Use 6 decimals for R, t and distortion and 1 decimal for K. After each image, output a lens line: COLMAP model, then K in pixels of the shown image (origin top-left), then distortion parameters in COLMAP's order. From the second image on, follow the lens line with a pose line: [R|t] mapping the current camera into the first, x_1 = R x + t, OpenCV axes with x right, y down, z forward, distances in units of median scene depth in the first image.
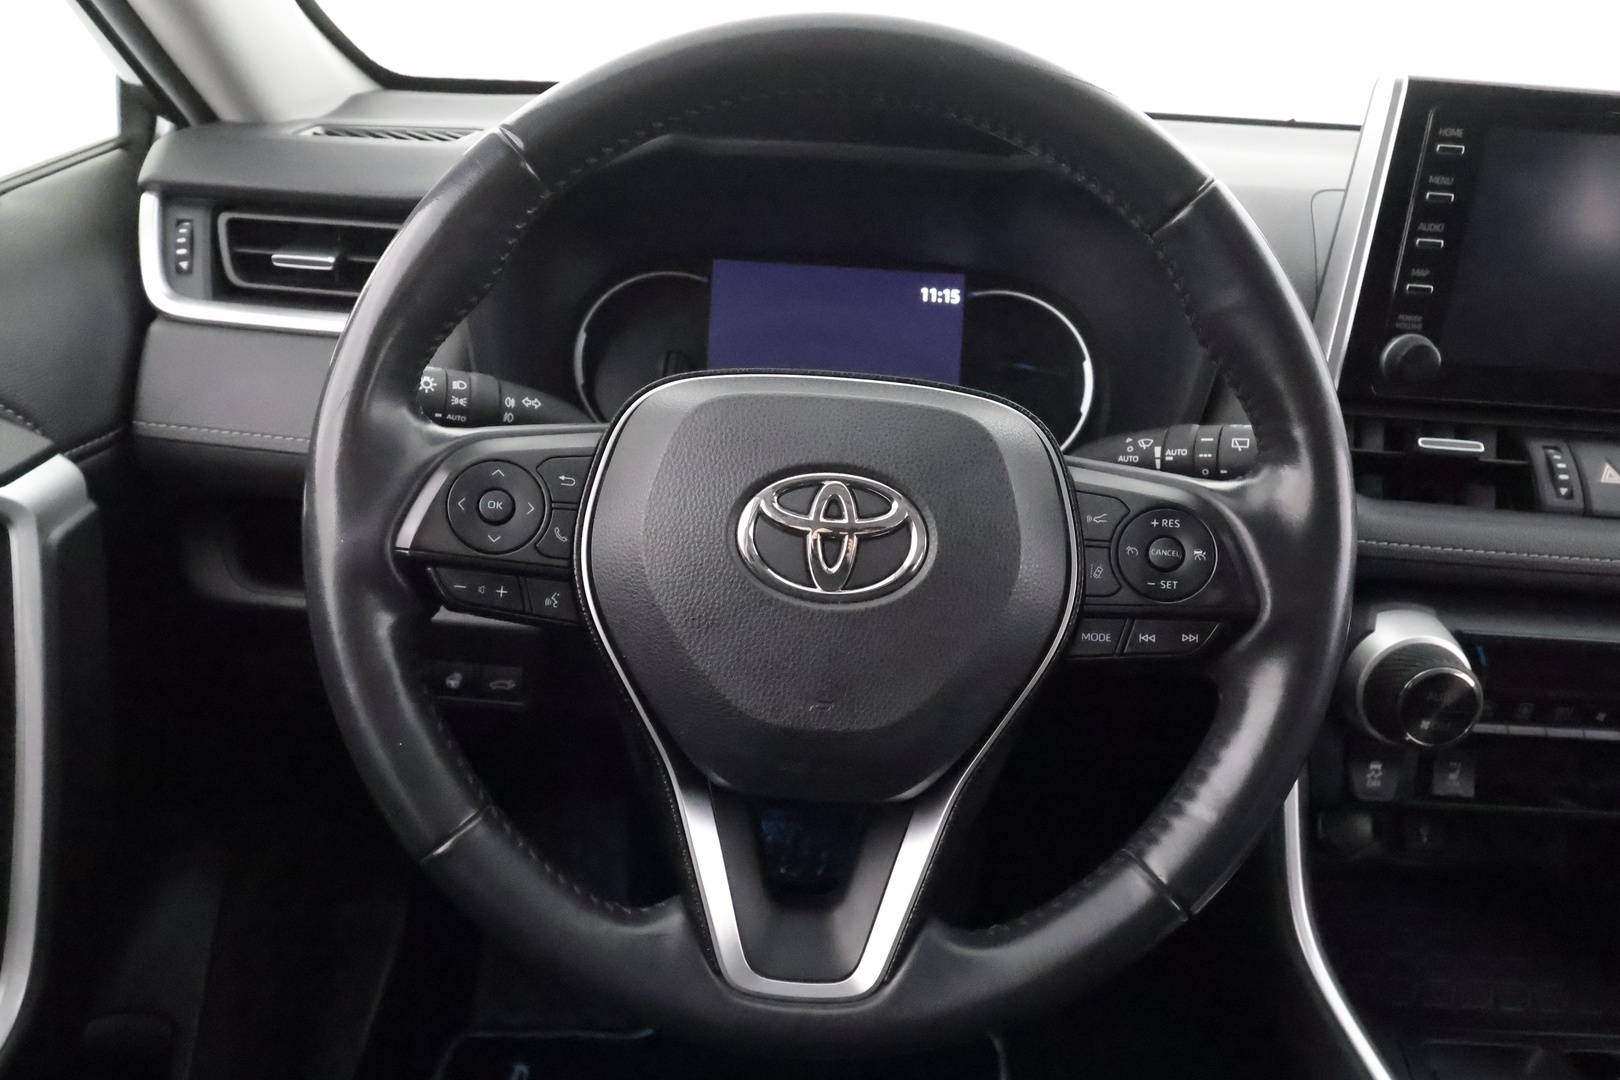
lens RADIAL K [[1158.5, 0, 810.0], [0, 1158.5, 540.0], [0, 0, 1]] dist [-0.006020, 0.004555]
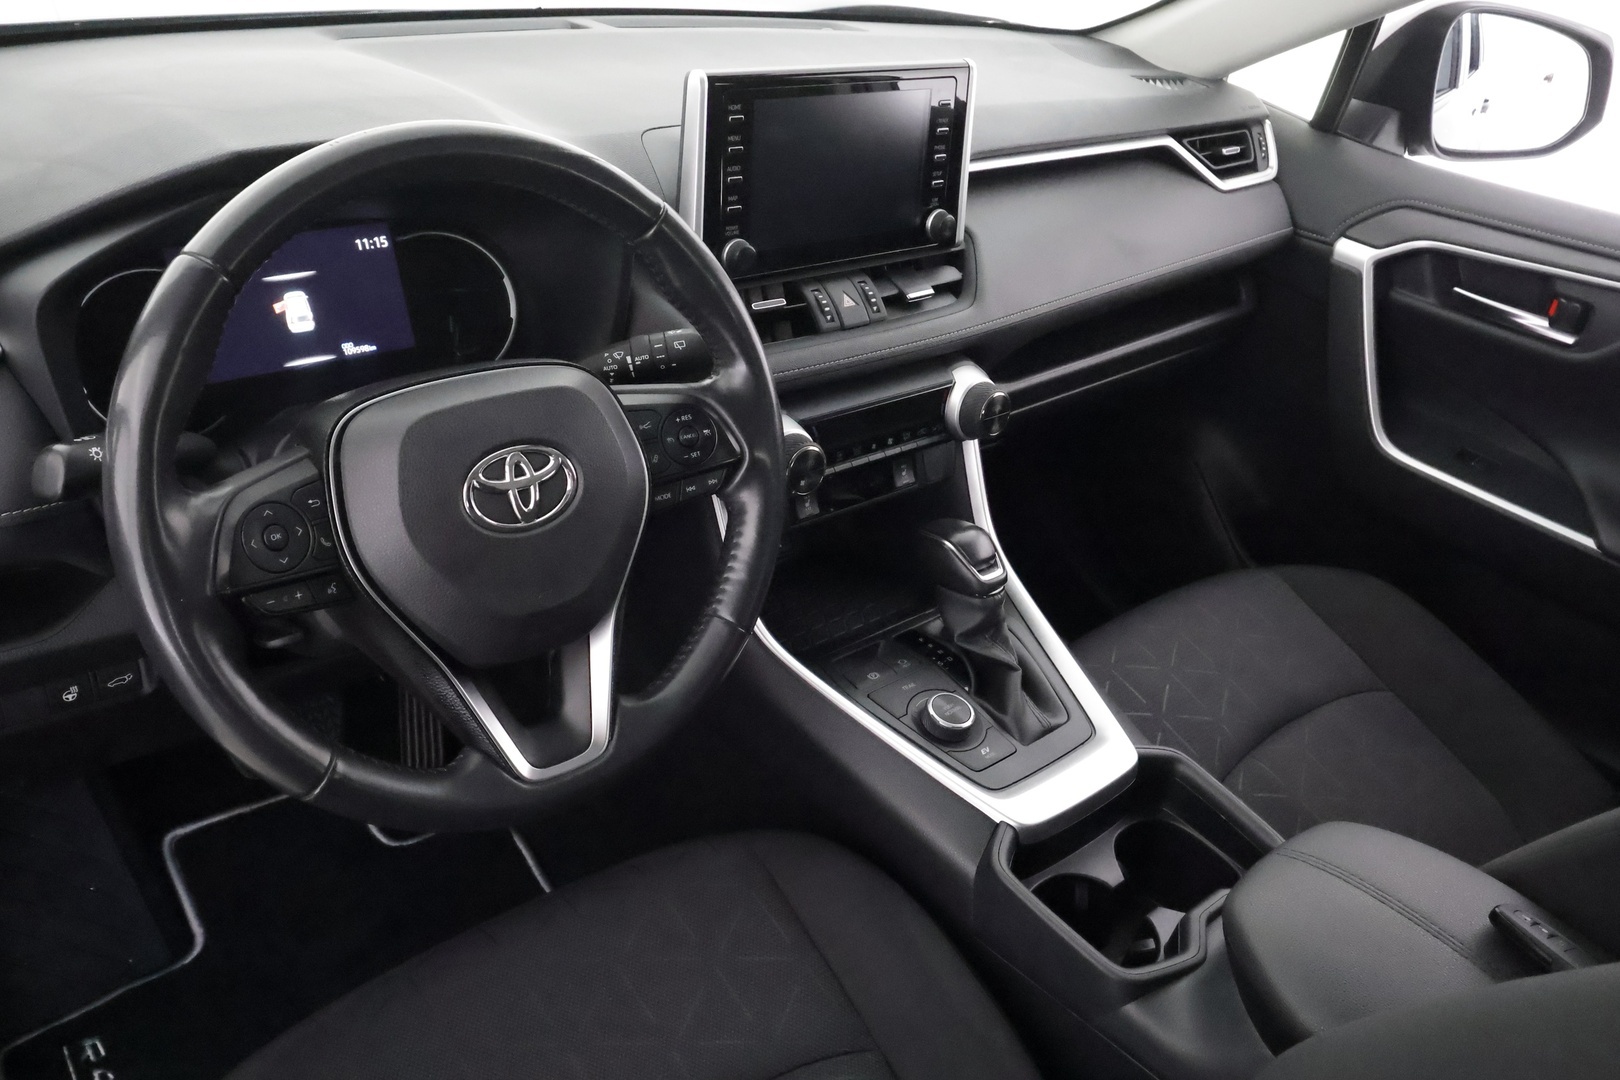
lens RADIAL K [[1262.4, 0, 810.0], [0, 1262.4, 540.0], [0, 0, 1]] dist [0.008198, 0.002867]
pose [[0.759592, -0.316072, 0.568435, -0.497675], [0.201078, 0.945284, 0.256918, -0.218097], [-0.618537, -0.080853, 0.781585, -0.413143]]
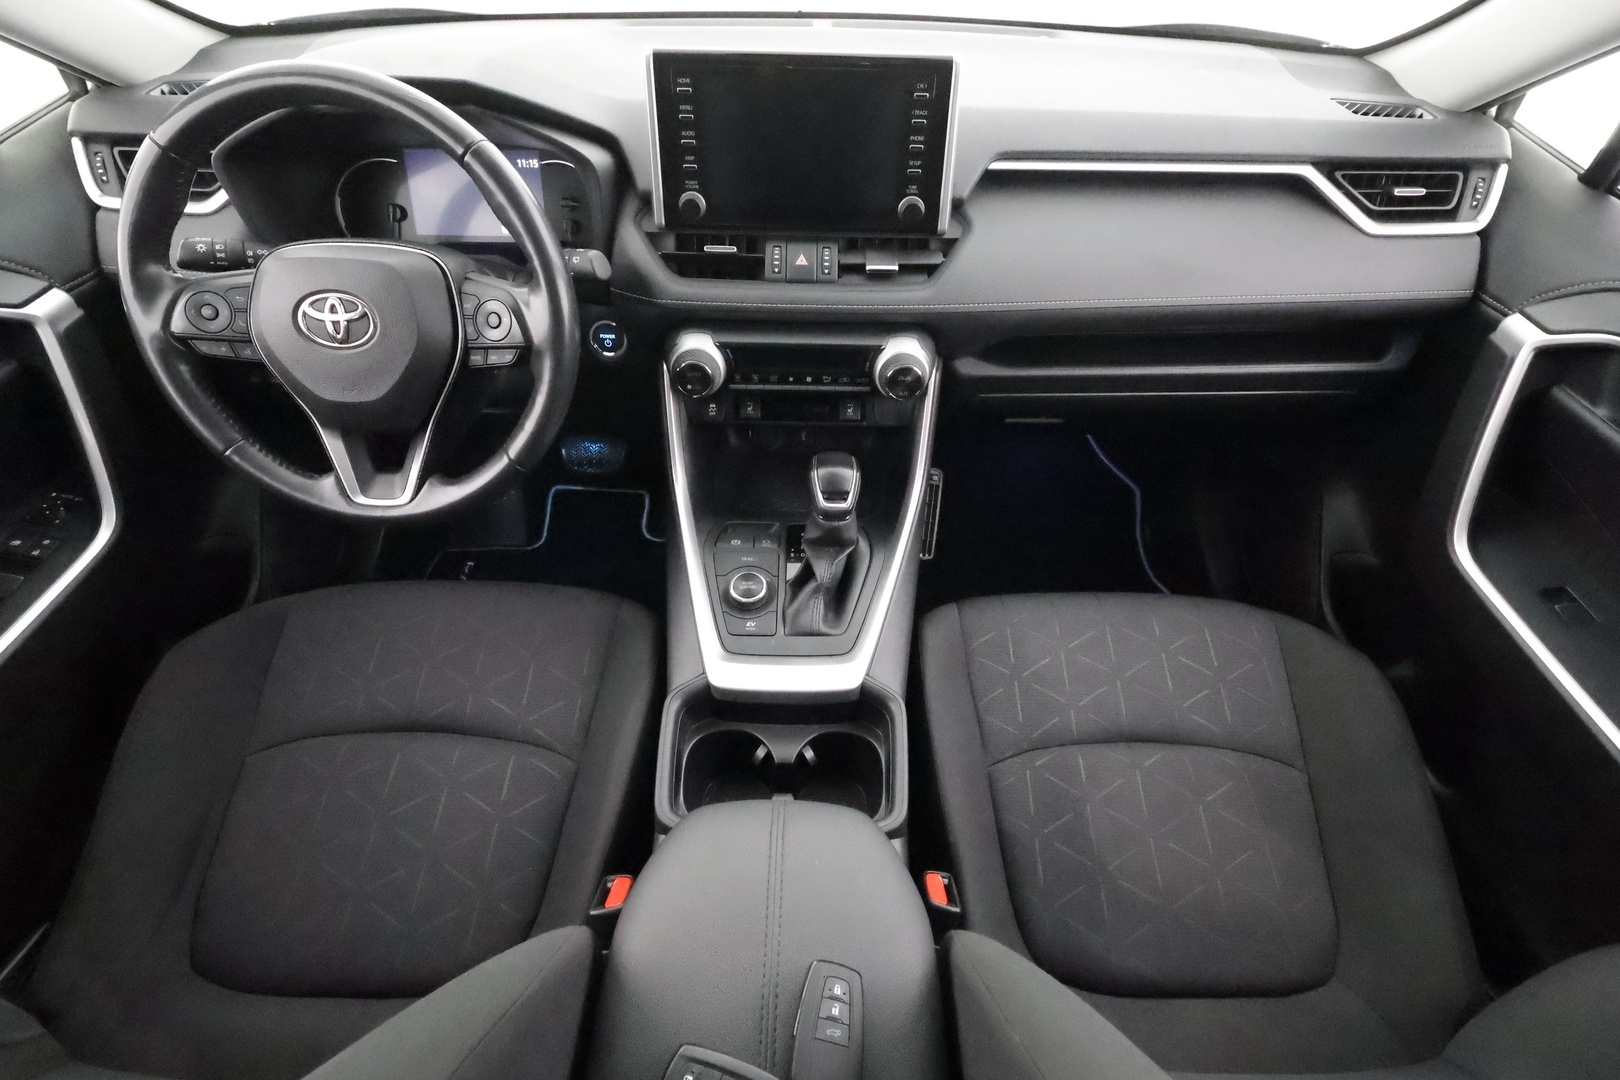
lens RADIAL K [[744.4, 0, 810.0], [0, 744.4, 540.0], [0, 0, 1]] dist [-0.003497, 0.000998]
pose [[0.998895, -0.033325, -0.033145, 0.774384], [0.042902, 0.934511, 0.353338, -0.061405], [0.019199, -0.354370, 0.934908, -0.438037]]
